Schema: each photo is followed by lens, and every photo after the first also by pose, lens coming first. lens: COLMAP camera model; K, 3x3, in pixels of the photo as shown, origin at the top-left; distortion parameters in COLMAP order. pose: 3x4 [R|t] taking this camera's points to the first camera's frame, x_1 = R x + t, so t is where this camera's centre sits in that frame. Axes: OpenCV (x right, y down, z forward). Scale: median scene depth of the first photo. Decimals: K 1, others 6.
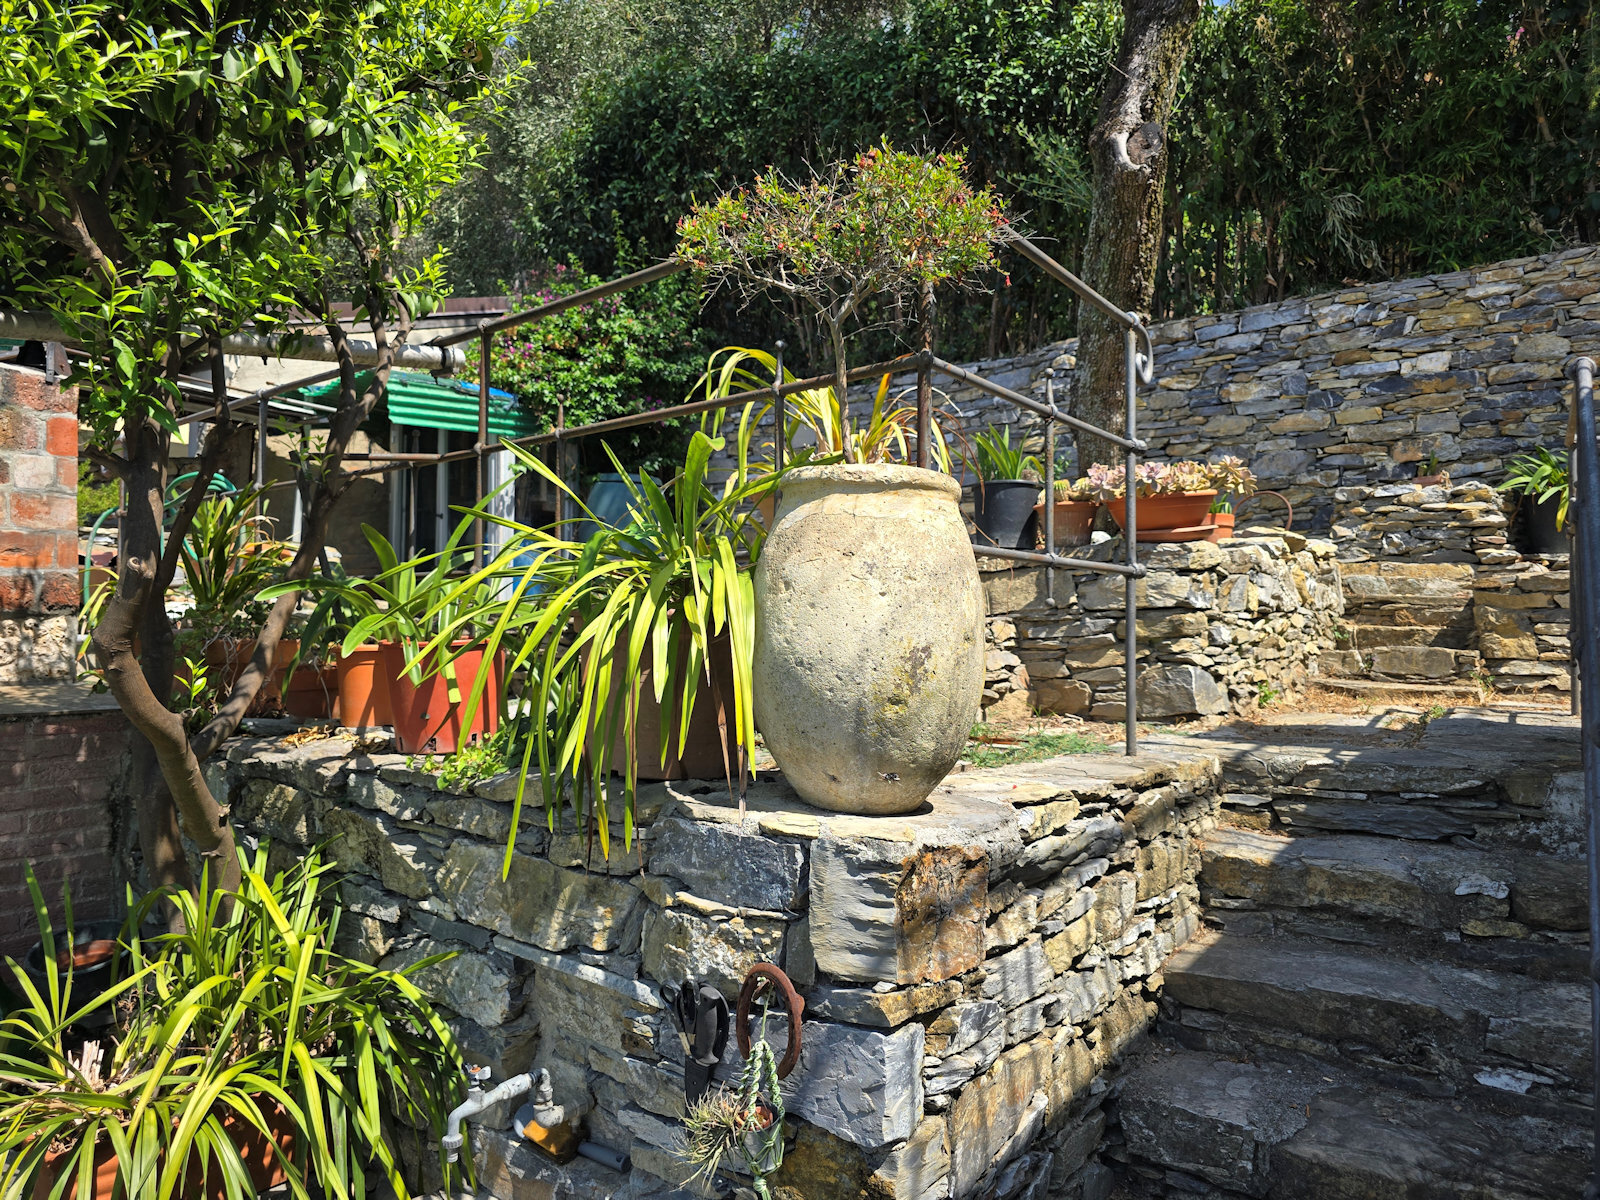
lens RADIAL K [[1086.3, 0, 799.9], [0, 1086.3, 602.2], [0, 0, 1]] dist [0.050708, -0.050416]
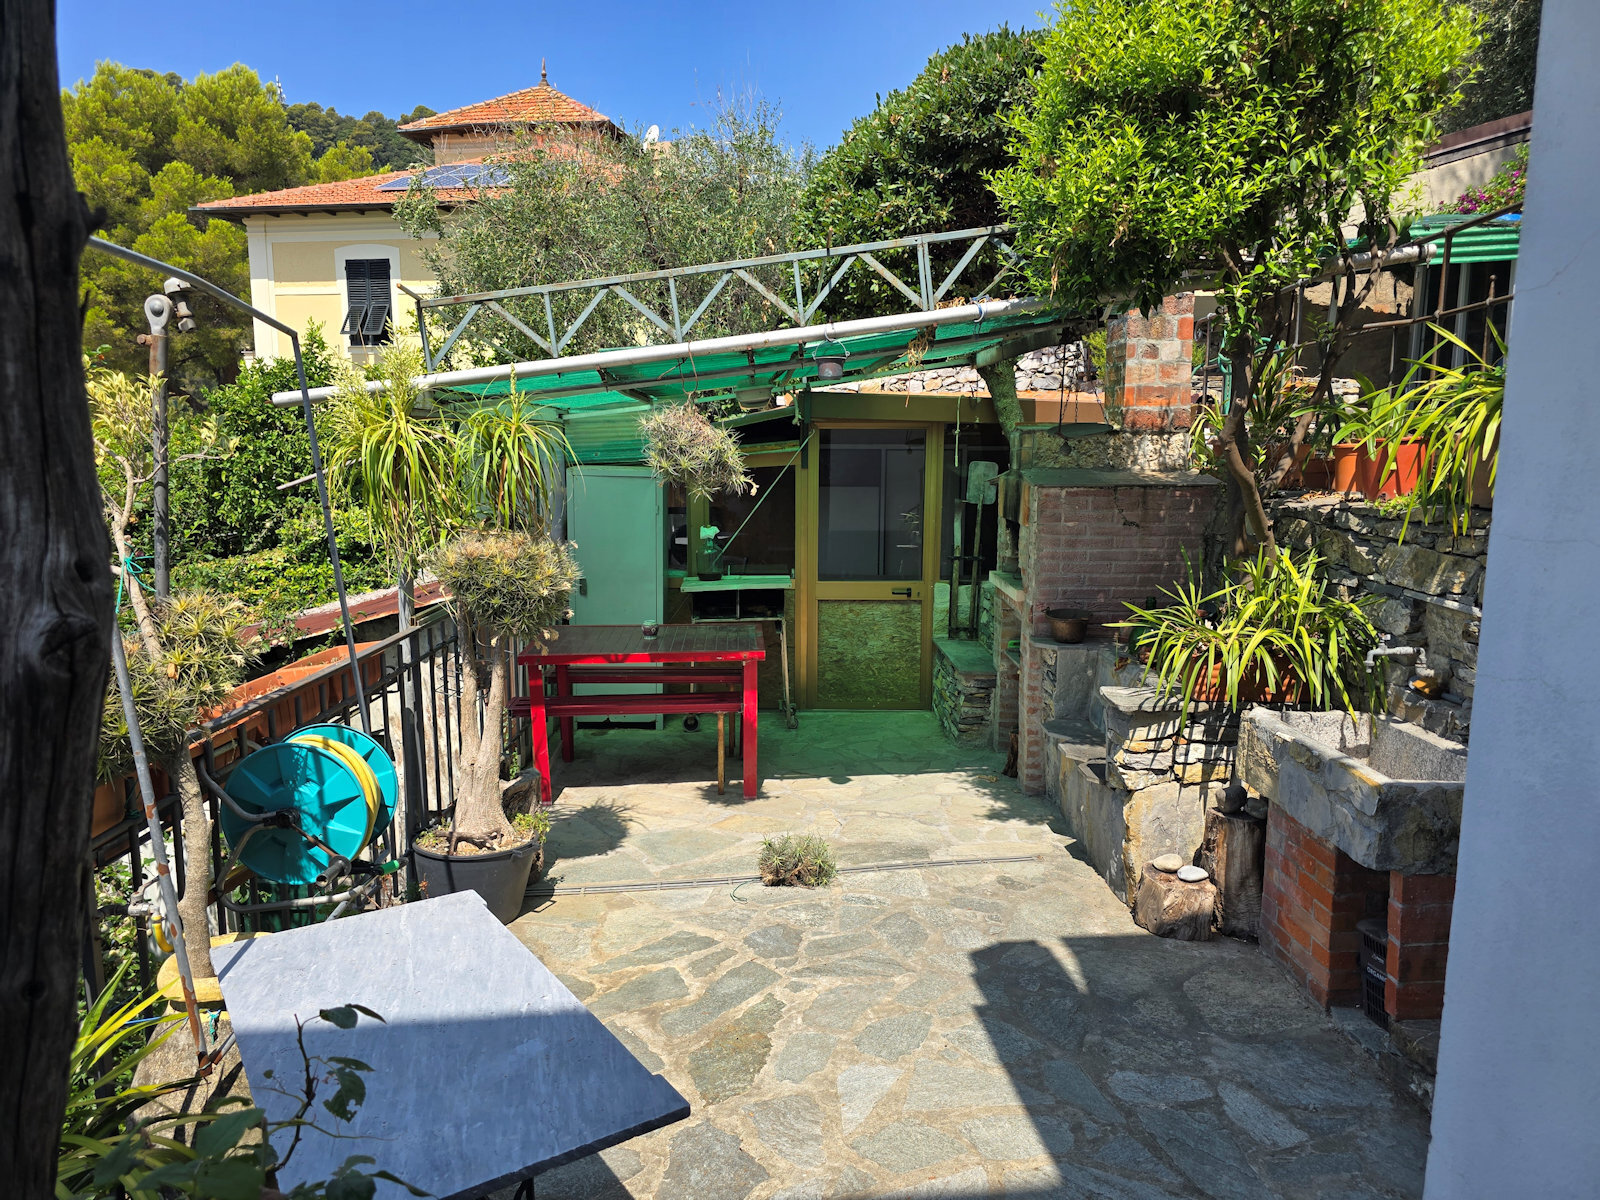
lens RADIAL K [[1086.3, 0, 799.9], [0, 1086.3, 602.2], [0, 0, 1]] dist [0.050708, -0.050416]
pose [[0.640886, 0.099198, -0.761199, 0.466107], [0.018848, 0.989283, 0.144791, 0.024750], [0.767404, -0.107142, 0.632148, -0.947648]]
